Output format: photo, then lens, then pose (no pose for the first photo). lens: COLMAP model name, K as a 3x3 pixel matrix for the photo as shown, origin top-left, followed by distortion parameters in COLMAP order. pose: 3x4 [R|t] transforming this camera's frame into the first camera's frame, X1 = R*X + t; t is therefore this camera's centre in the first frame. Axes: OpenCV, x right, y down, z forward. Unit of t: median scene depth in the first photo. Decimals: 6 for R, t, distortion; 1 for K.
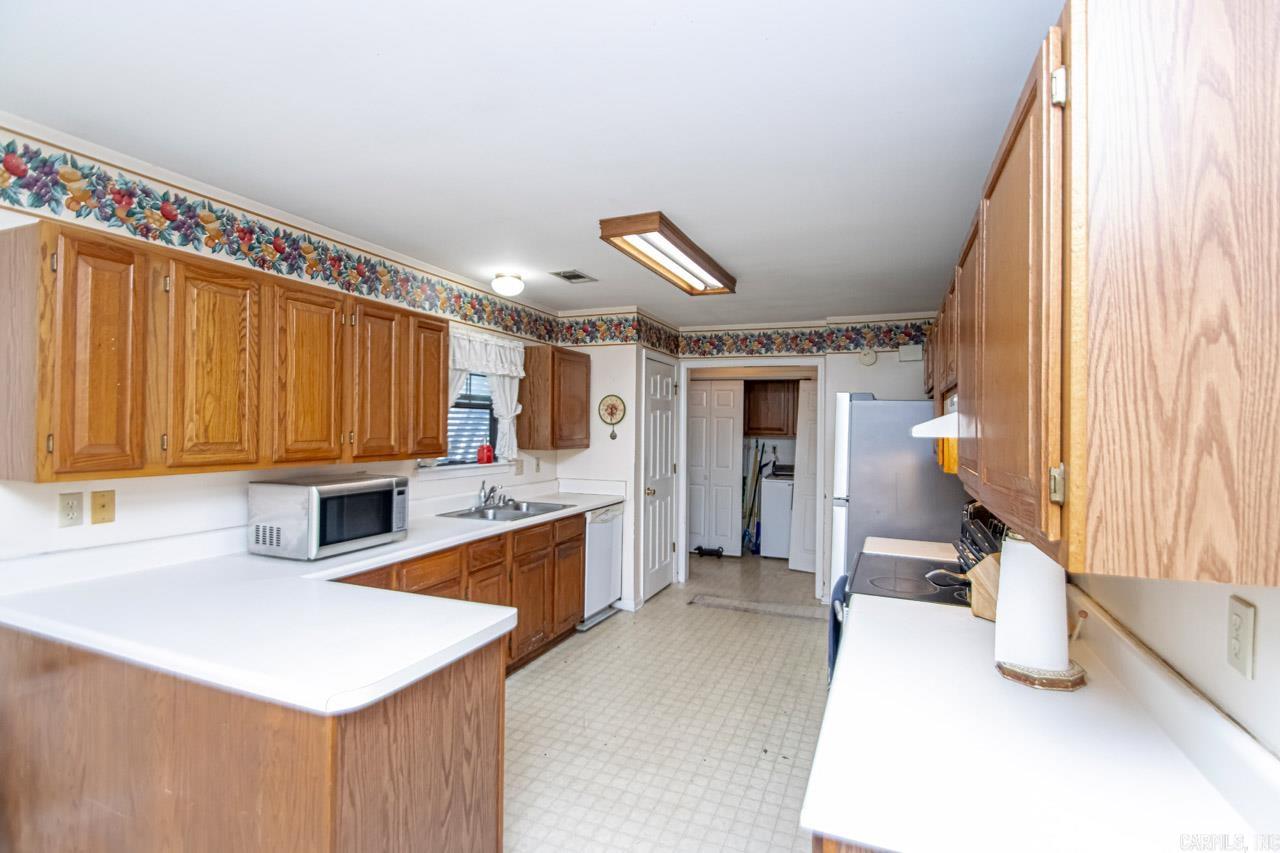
lens RADIAL K [[617.9, 0, 648.3], [0, 617.9, 431.7], [0, 0, 1]] dist [0.017133, -0.023231]
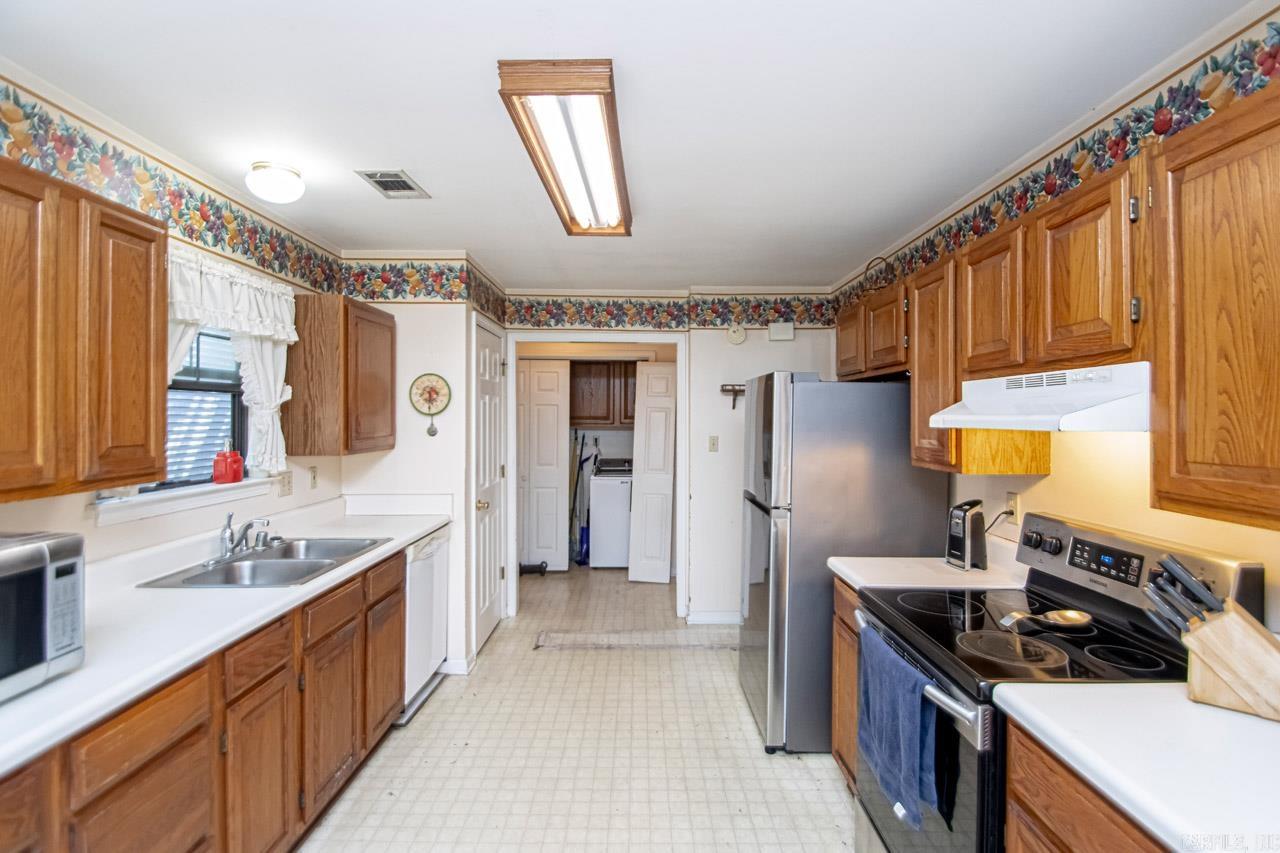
lens RADIAL K [[623.3, 0, 642.4], [0, 623.3, 418.5], [0, 0, 1]] dist [0.022147, -0.028103]
pose [[0.925205, -0.013175, 0.379239, -0.114369], [0.013828, 0.999904, 0.001002, -0.005744], [-0.379215, 0.004317, 0.925298, 0.266710]]
